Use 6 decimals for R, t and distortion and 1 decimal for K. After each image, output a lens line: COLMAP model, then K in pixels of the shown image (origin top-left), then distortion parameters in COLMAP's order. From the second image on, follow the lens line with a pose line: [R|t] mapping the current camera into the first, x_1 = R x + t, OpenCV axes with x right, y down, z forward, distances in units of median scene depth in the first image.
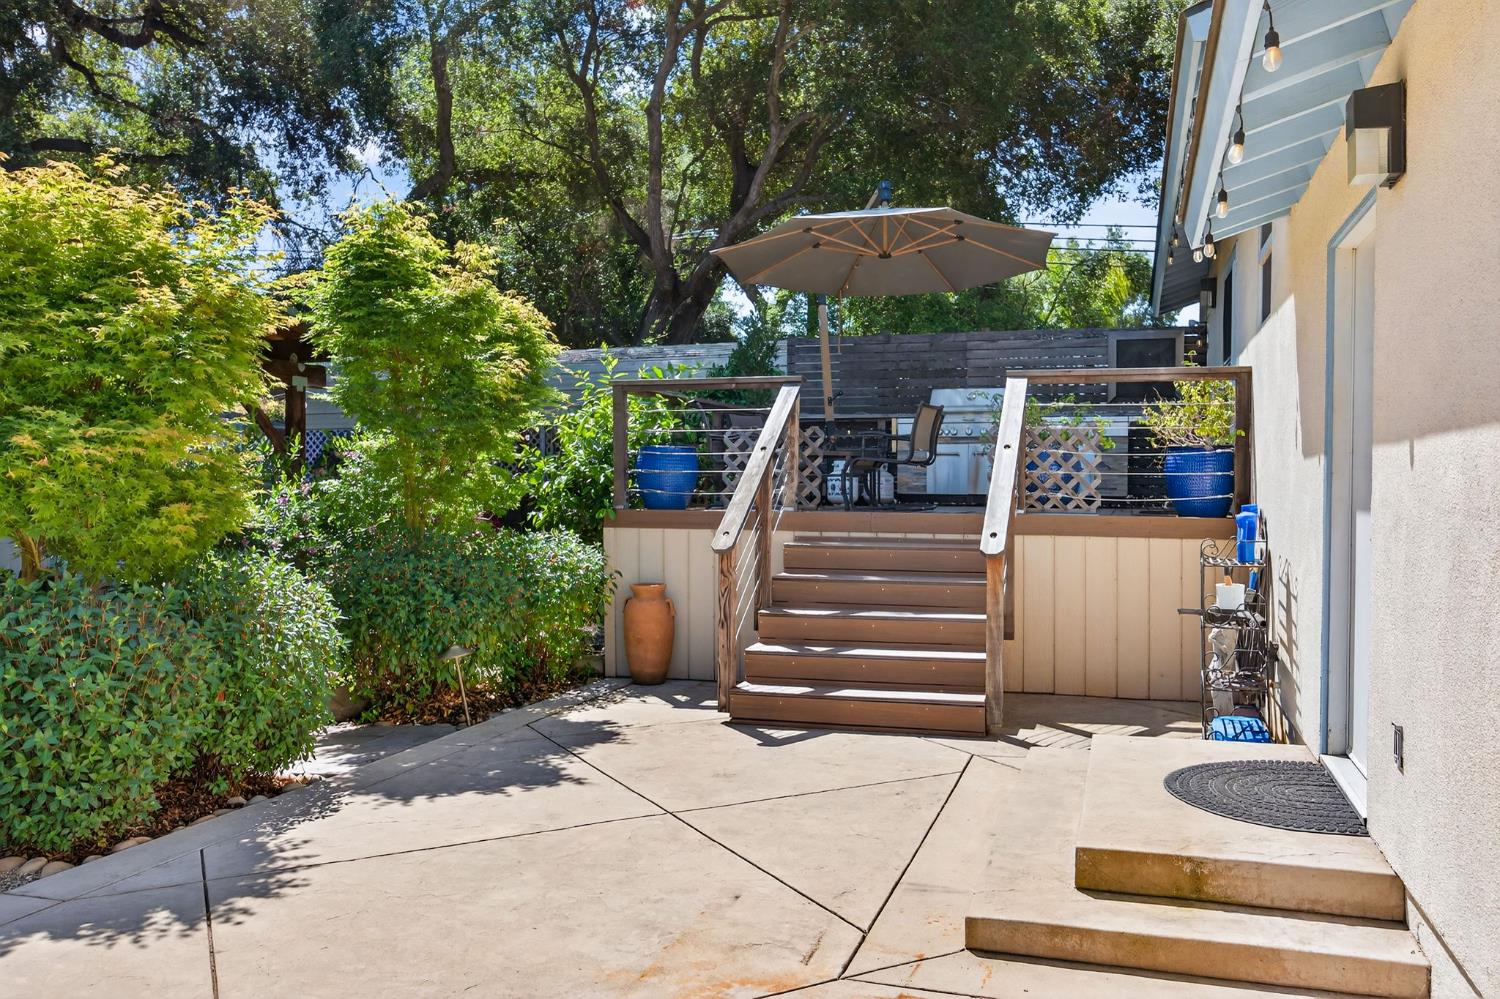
lens RADIAL K [[1145.0, 0, 750.3], [0, 1145.0, 496.8], [0, 0, 1]] dist [-0.000030, -0.000270]
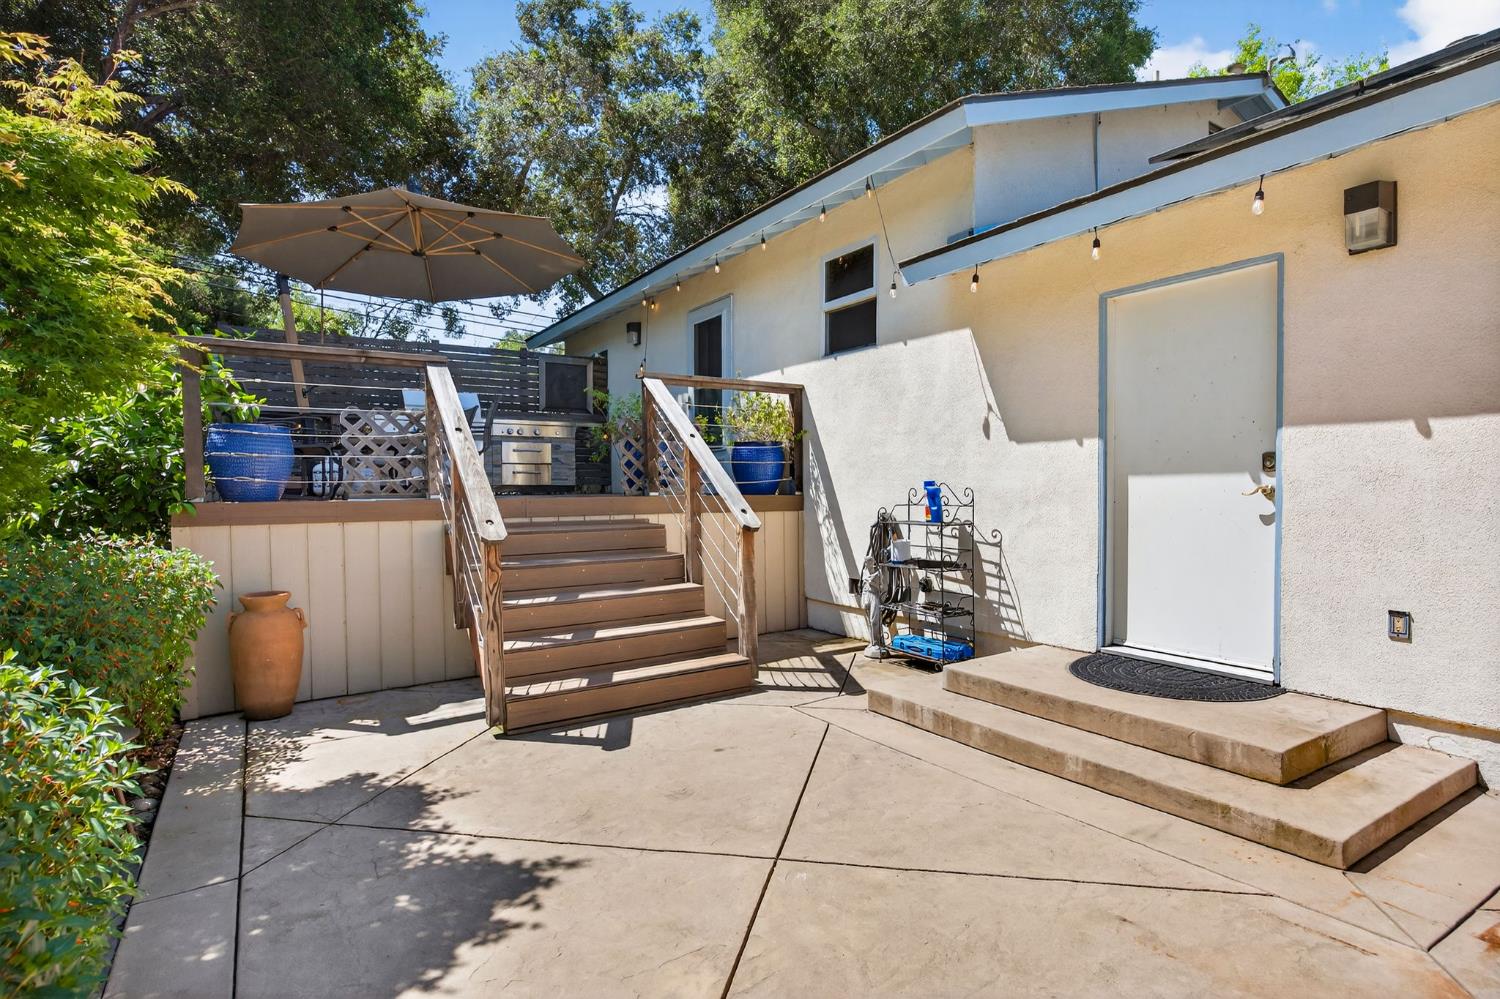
lens RADIAL K [[774.8, 0, 750.3], [0, 774.8, 505.0], [0, 0, 1]] dist [-0.016551, -0.000358]
pose [[0.635771, -0.029346, 0.771319, -0.452401], [0.017530, 0.999568, 0.023580, 0.010932], [-0.771678, -0.001470, 0.636011, 0.606327]]
